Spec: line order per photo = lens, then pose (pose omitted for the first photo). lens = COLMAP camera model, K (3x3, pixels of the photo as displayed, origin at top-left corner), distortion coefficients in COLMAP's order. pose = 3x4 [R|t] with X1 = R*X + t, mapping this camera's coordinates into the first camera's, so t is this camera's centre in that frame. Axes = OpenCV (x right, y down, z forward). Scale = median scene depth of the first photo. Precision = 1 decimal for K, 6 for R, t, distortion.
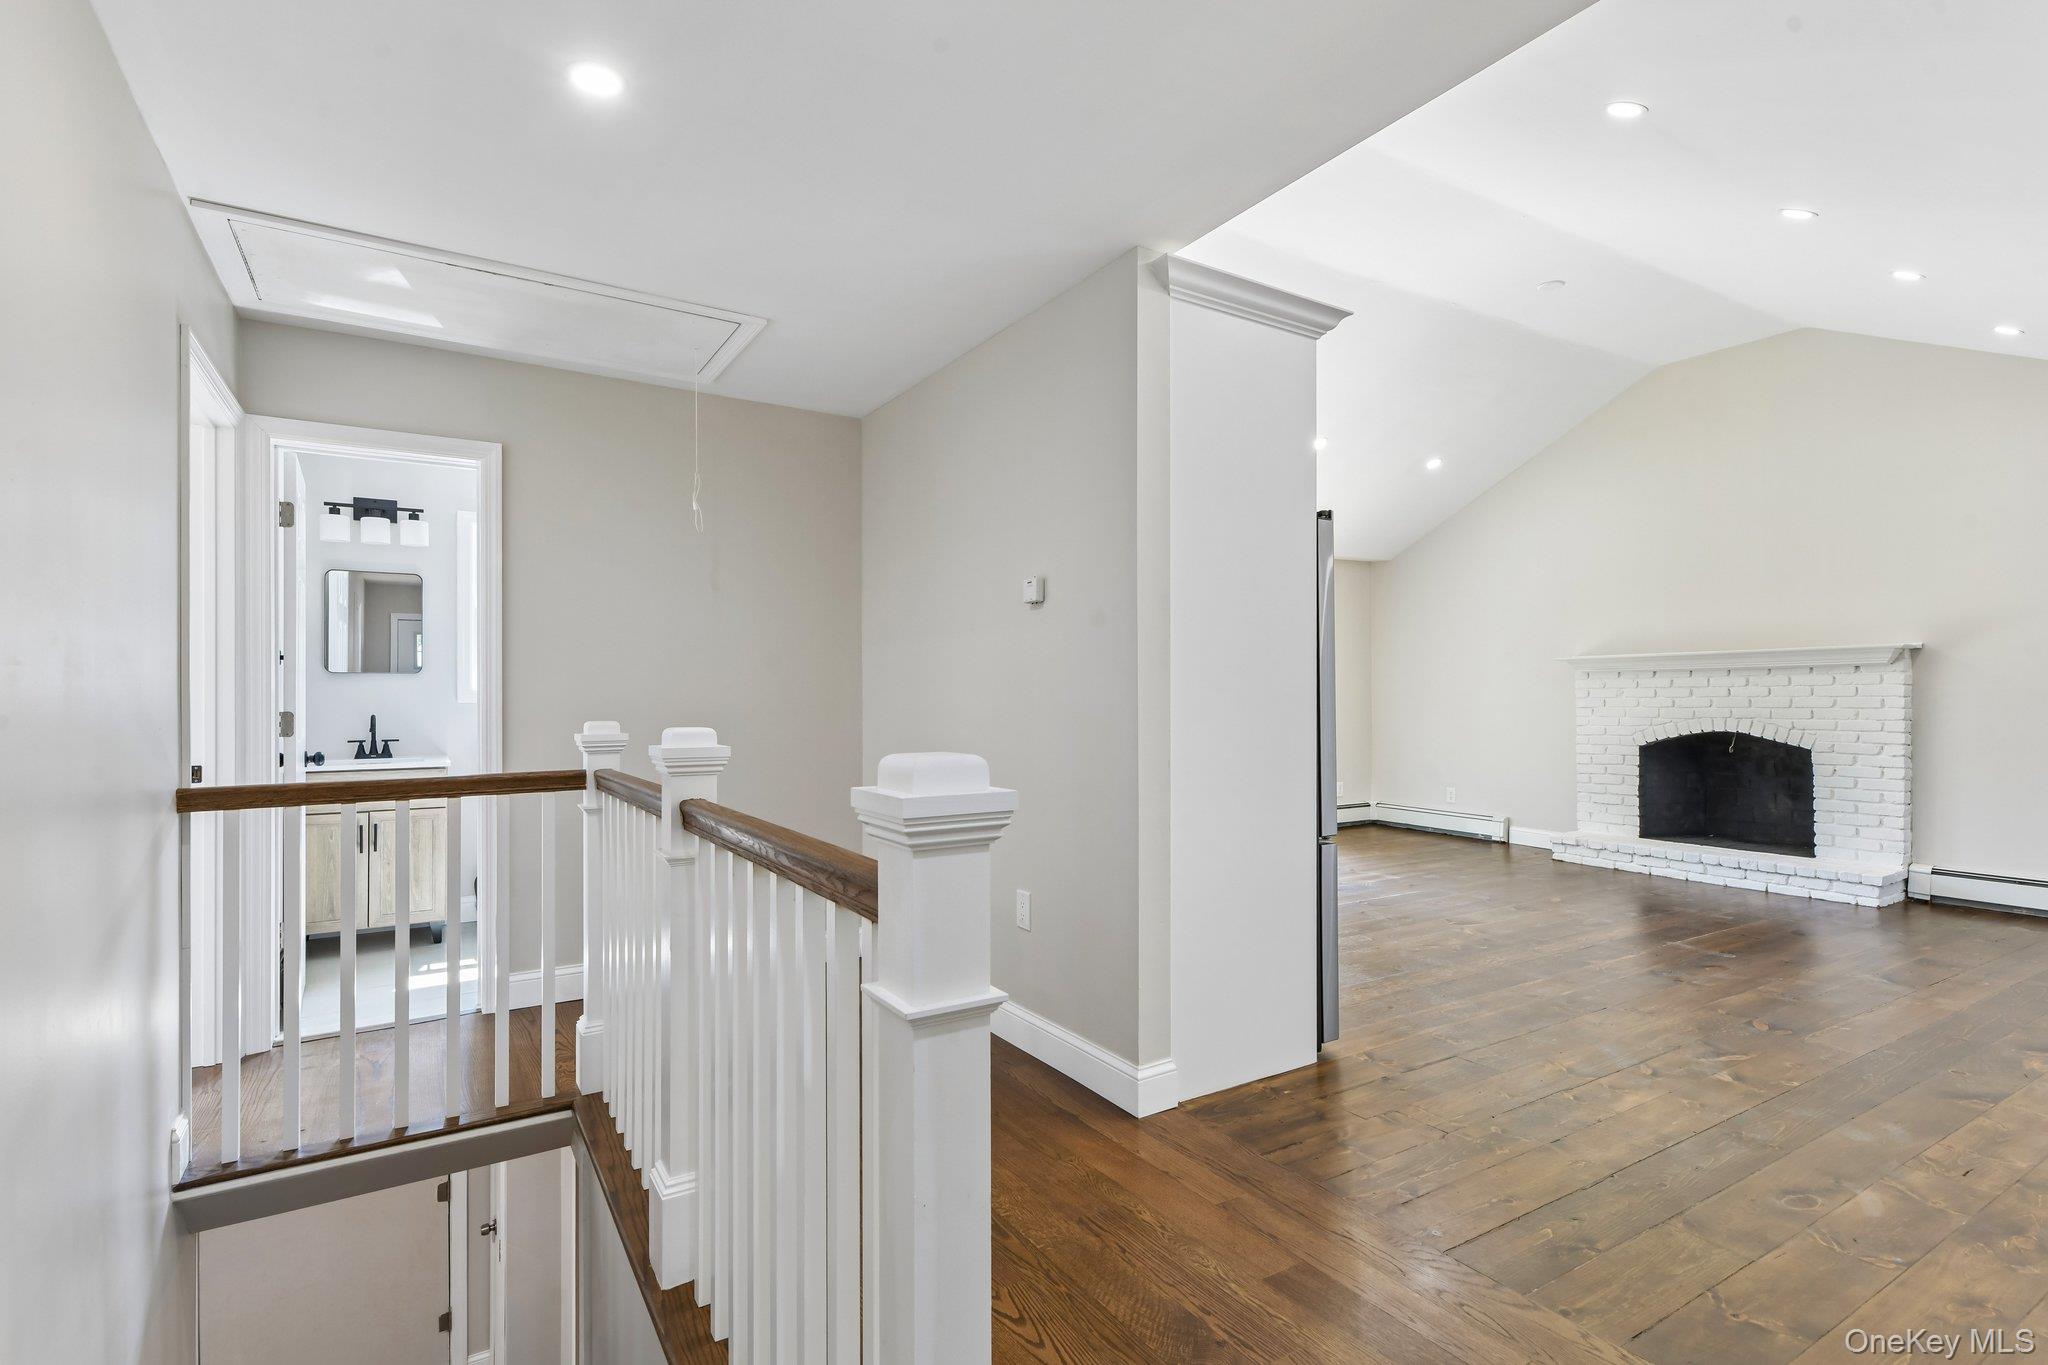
lens RADIAL K [[970.4, 0, 1022.3], [0, 970.4, 690.9], [0, 0, 1]] dist [0.012938, -0.009134]
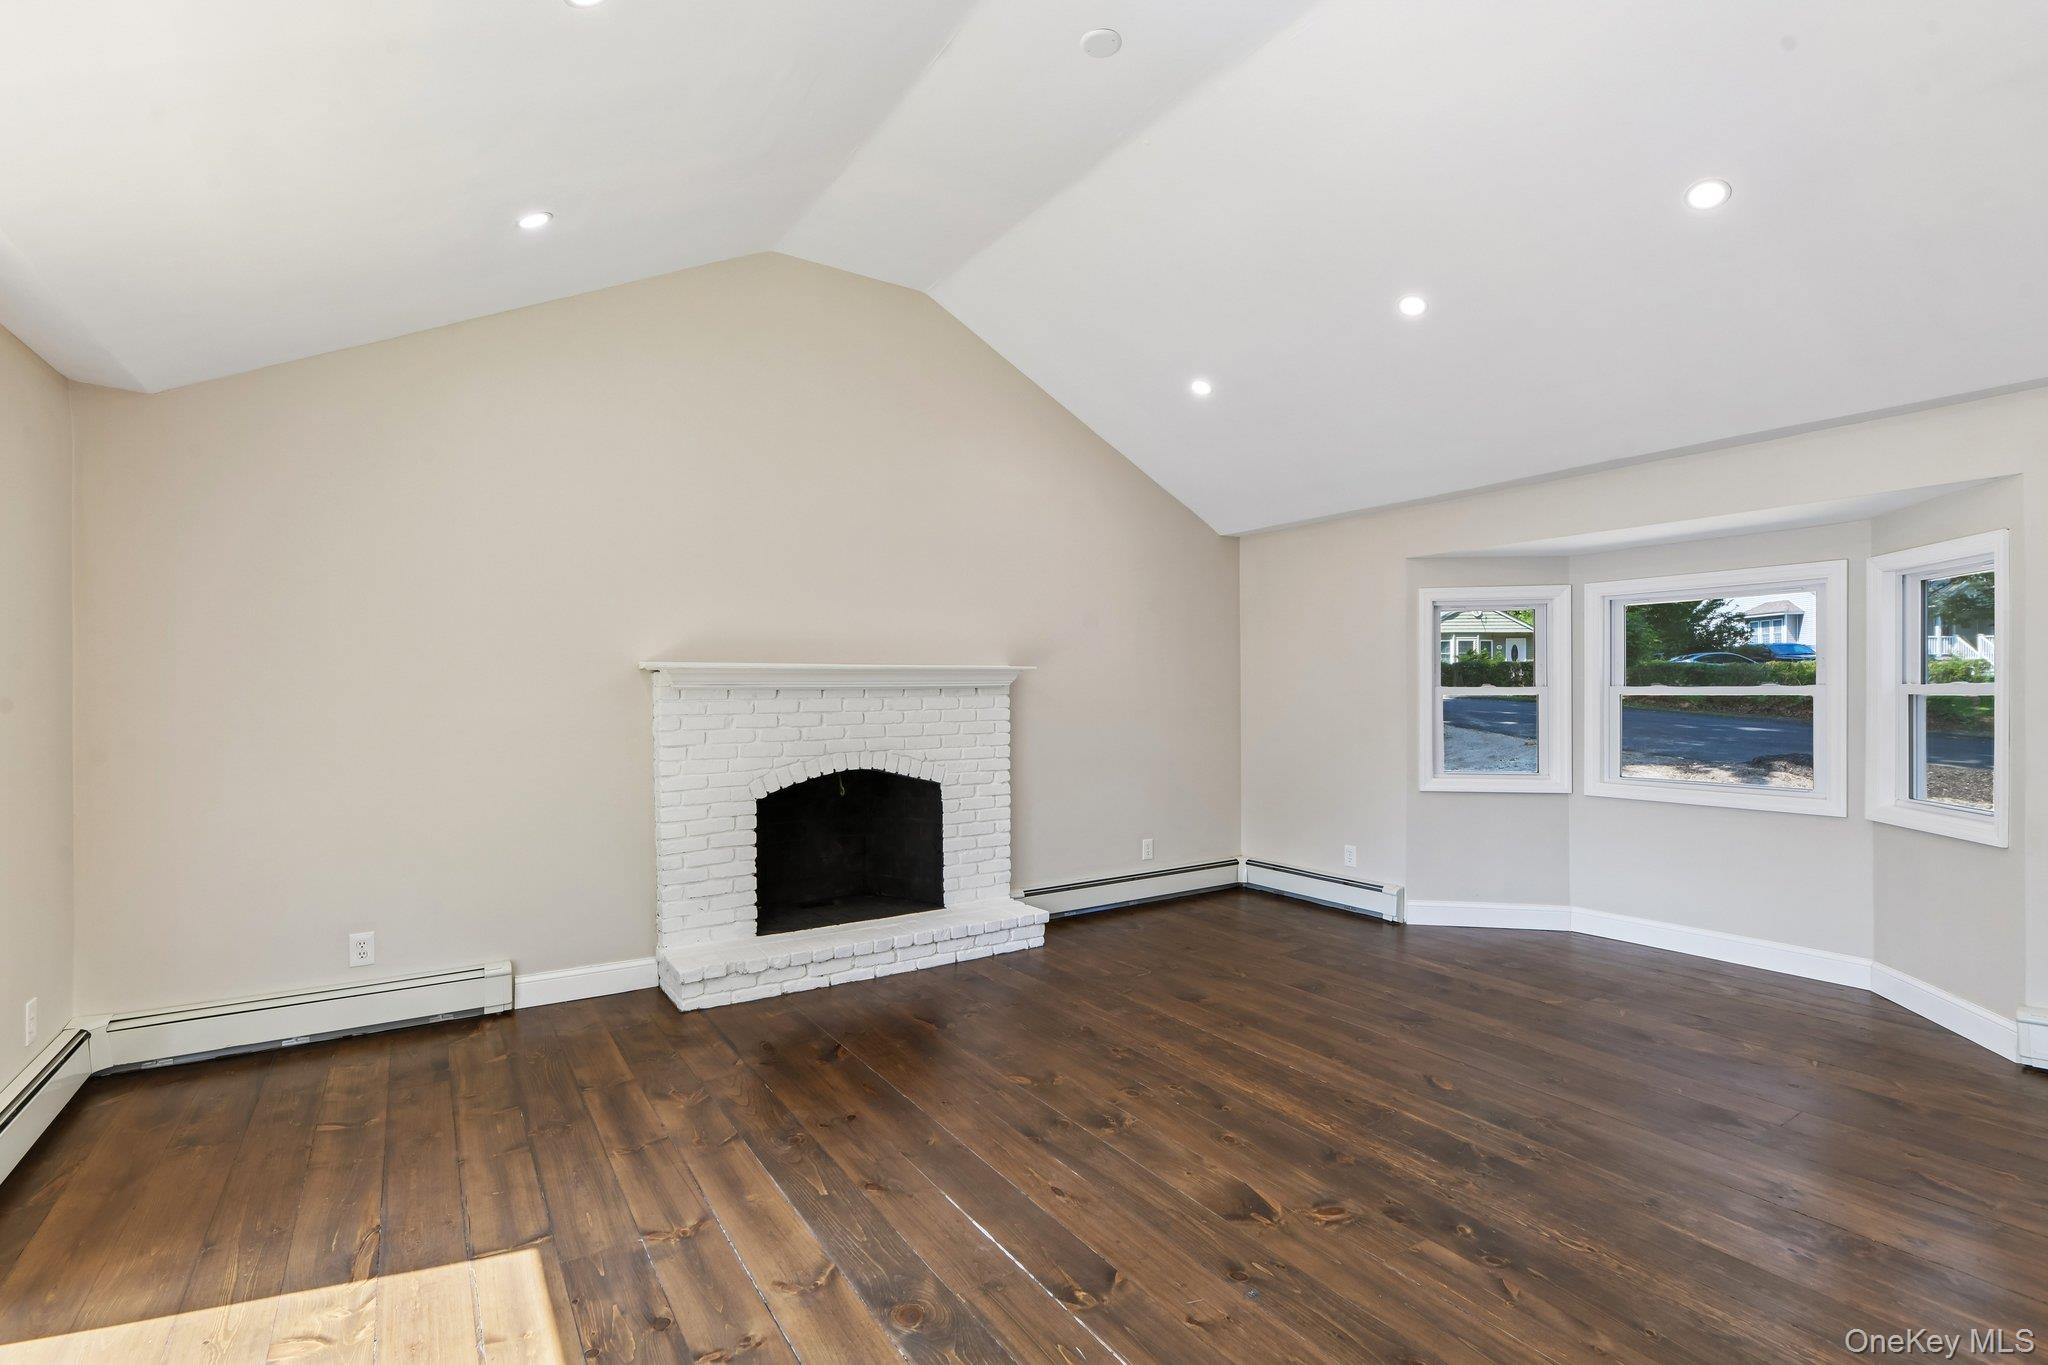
lens RADIAL K [[919.9, 0, 1024.0], [0, 919.9, 682.5], [0, 0, 1]] dist [0.000290, -0.000045]
pose [[-0.043546, 0.011307, 0.998987, -0.013144], [-0.004246, 0.999925, -0.011503, -0.020155], [-0.999042, -0.004743, -0.043495, 0.940765]]
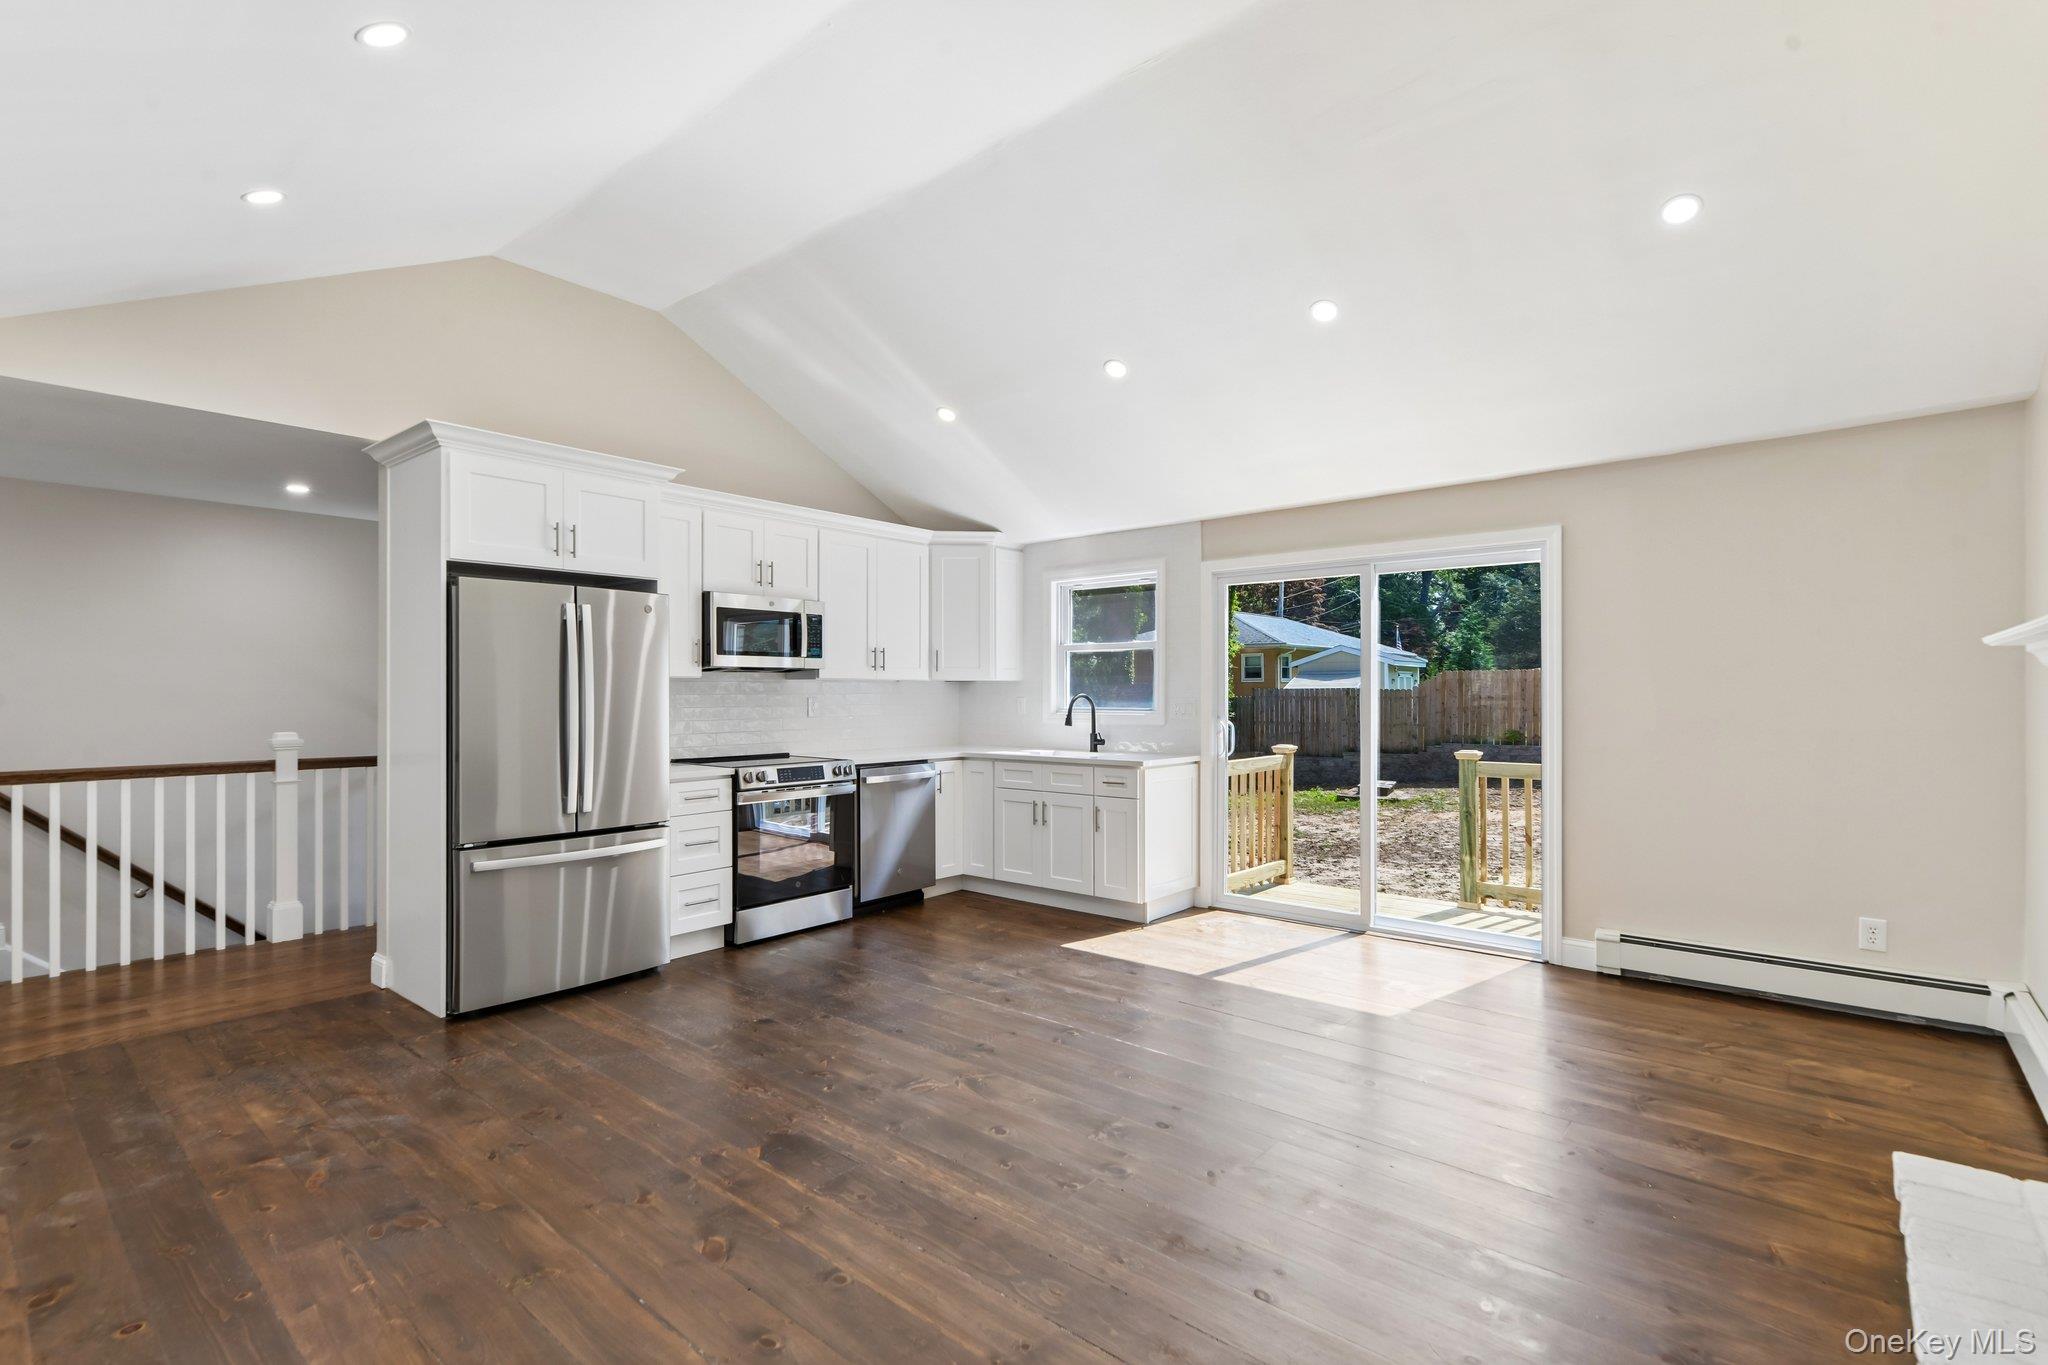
lens RADIAL K [[944.7, 0, 1014.5], [0, 944.7, 687.0], [0, 0, 1]] dist [0.001985, 0.000275]
pose [[0.307489, -0.003085, -0.951547, 0.877041], [0.007391, 0.999972, -0.000853, -0.022659], [0.951523, -0.006770, 0.307504, 0.685384]]
